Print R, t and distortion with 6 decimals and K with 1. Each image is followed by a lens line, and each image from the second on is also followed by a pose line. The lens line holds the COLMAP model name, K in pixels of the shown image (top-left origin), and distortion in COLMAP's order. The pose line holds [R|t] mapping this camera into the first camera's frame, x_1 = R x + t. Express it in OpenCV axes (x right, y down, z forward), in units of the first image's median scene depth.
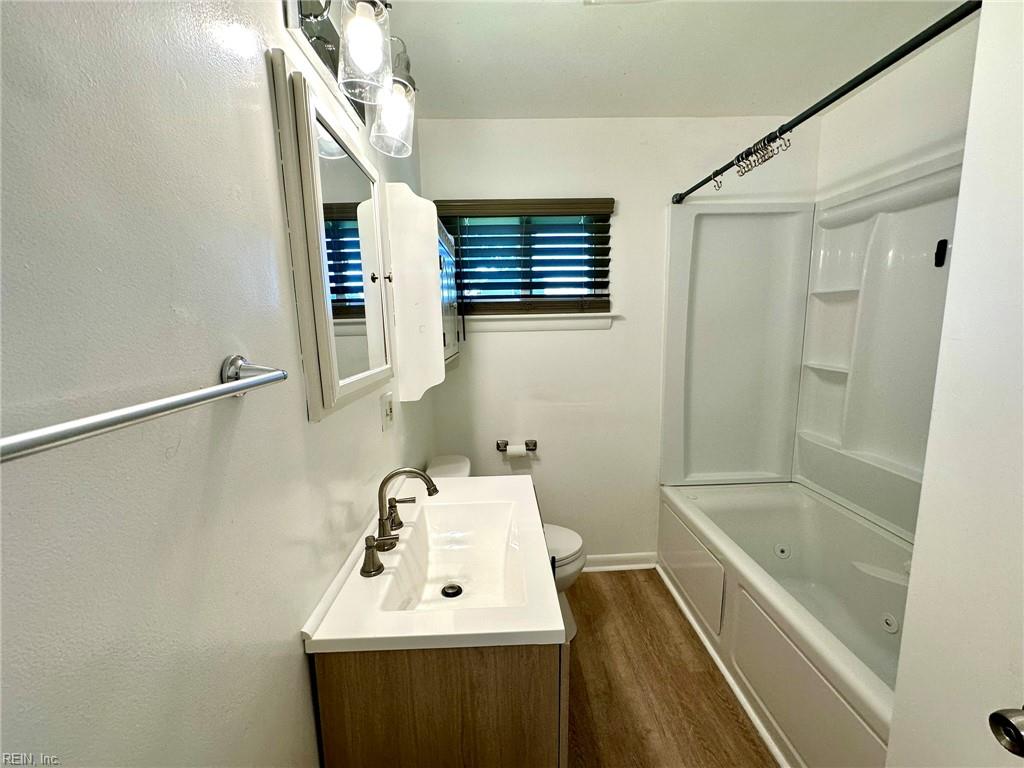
lens RADIAL K [[410.8, 0, 513.0], [0, 410.8, 389.1], [0, 0, 1]] dist [-0.000112, -0.000401]
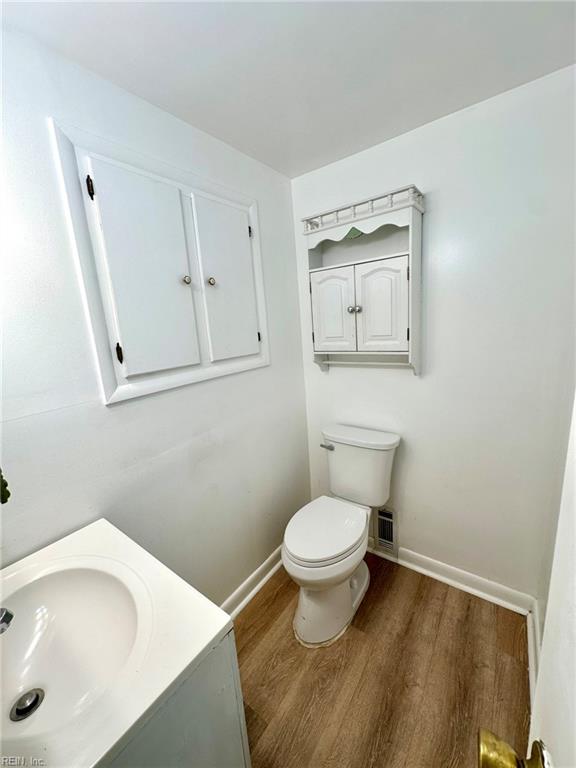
lens RADIAL K [[308.1, 0, 288.7], [0, 308.1, 379.2], [0, 0, 1]] dist [-0.000112, -0.000401]
pose [[0.786746, 0.077346, -0.612411, 0.505784], [-0.040787, 0.996464, 0.073453, -0.039130], [0.615927, -0.032811, 0.787119, 0.158604]]
